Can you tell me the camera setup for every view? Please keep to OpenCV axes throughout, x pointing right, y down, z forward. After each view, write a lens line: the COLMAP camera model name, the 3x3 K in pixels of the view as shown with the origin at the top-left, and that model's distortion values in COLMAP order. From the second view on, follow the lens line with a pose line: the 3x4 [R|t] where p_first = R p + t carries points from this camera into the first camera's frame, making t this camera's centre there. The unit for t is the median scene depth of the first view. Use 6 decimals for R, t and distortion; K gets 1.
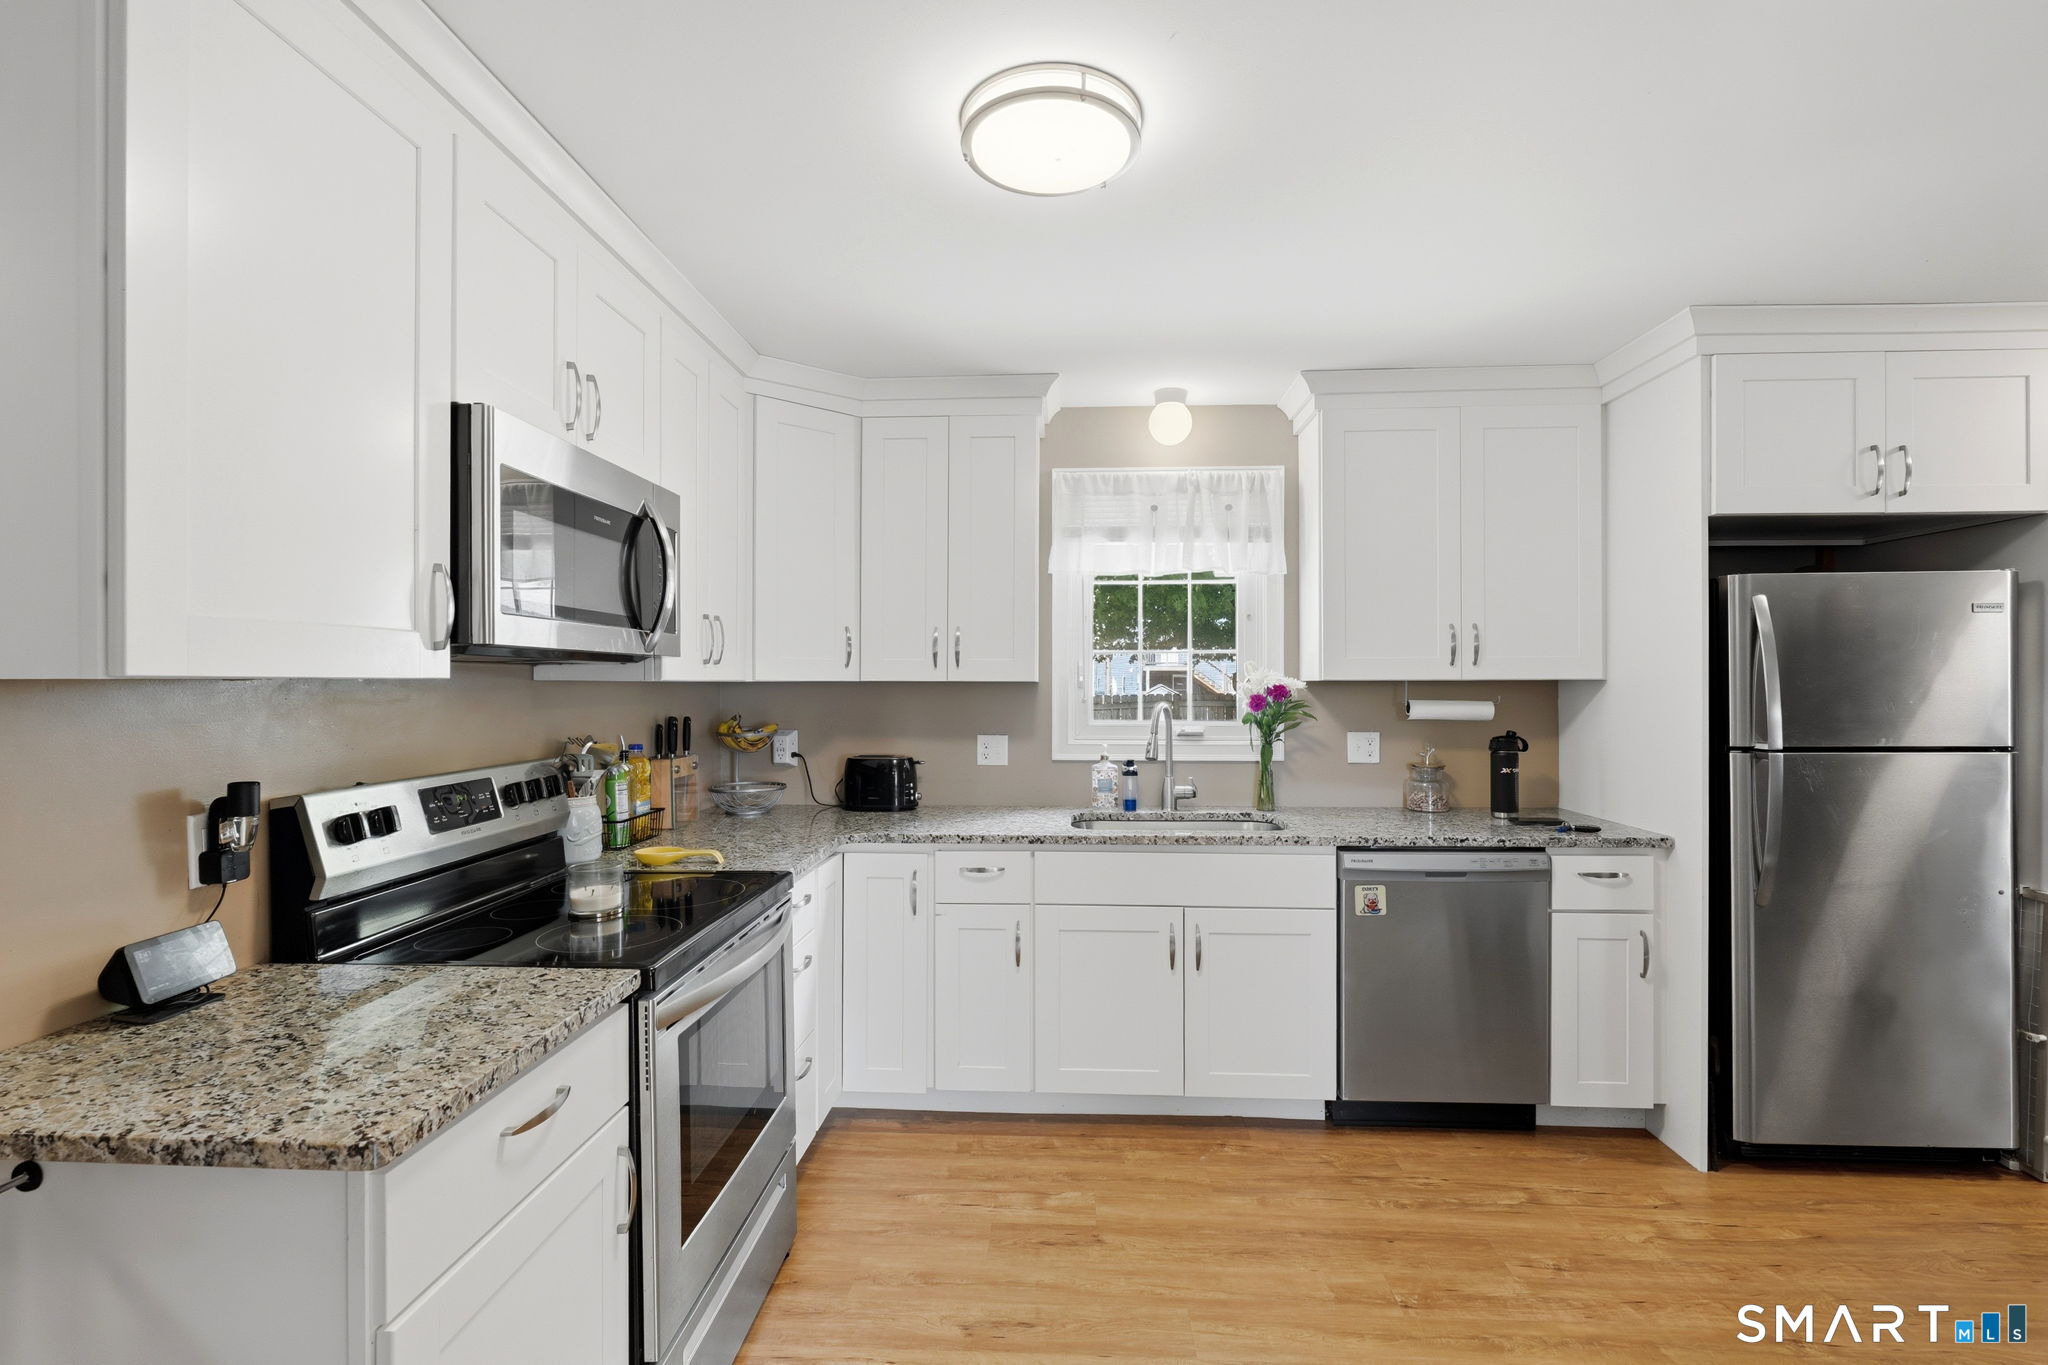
lens RADIAL K [[900.7, 0, 1024.0], [0, 900.7, 682.5], [0, 0, 1]] dist [0.000397, 0.000095]
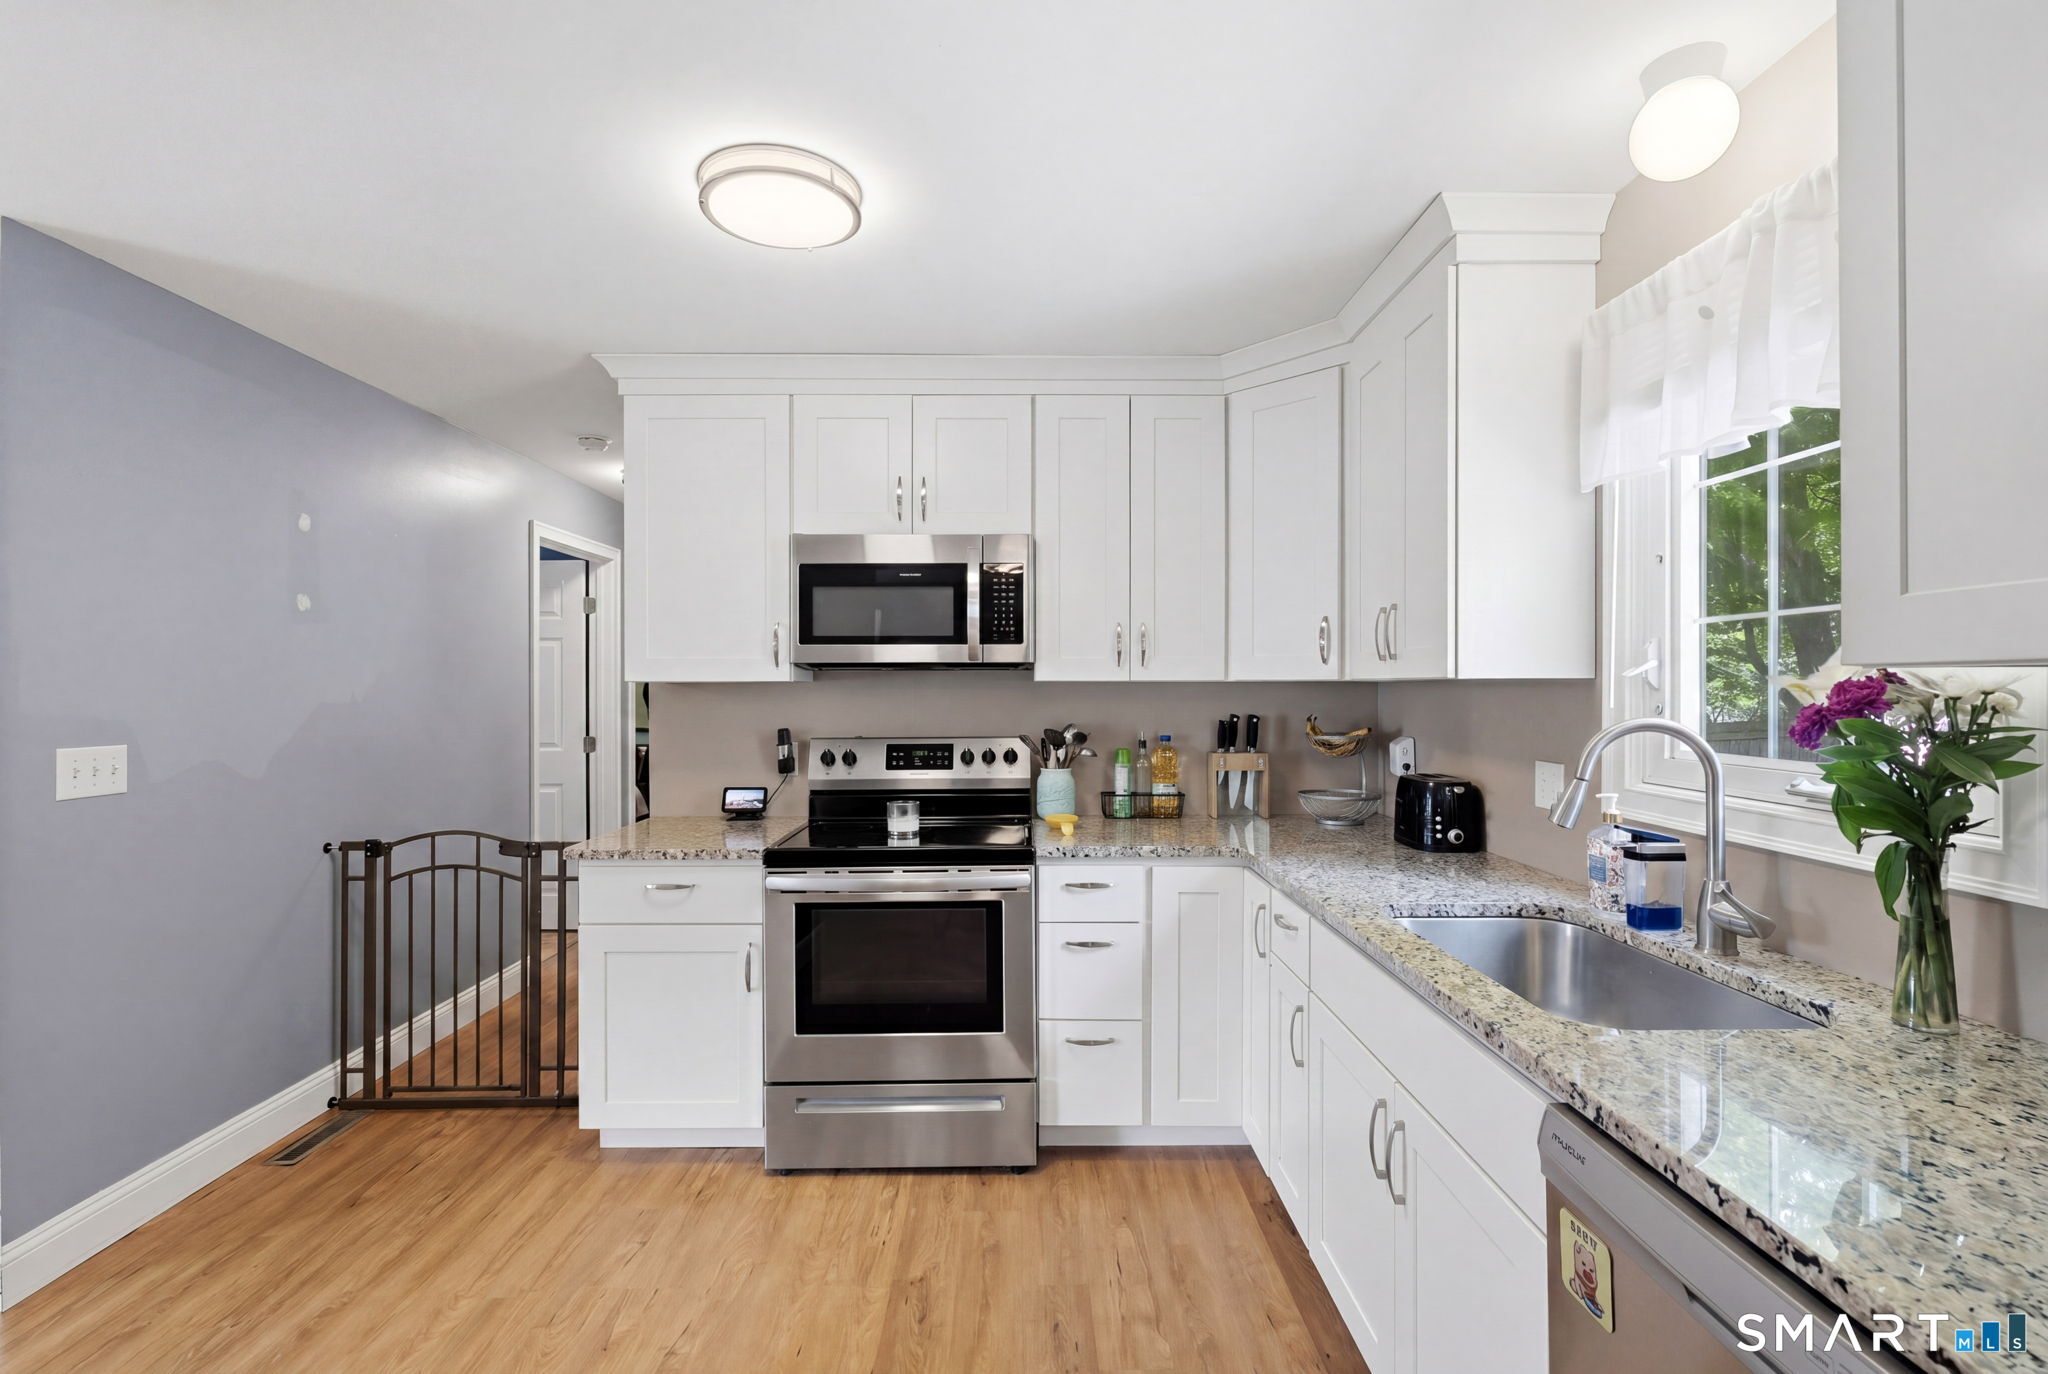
lens RADIAL K [[934.9, 0, 1026.1], [0, 934.9, 671.3], [0, 0, 1]] dist [0.018240, -0.000032]
pose [[0.064259, -0.011005, -0.997873, 0.845442], [0.011421, 0.999882, -0.010292, -0.003339], [0.997868, -0.010735, 0.064377, 0.824264]]
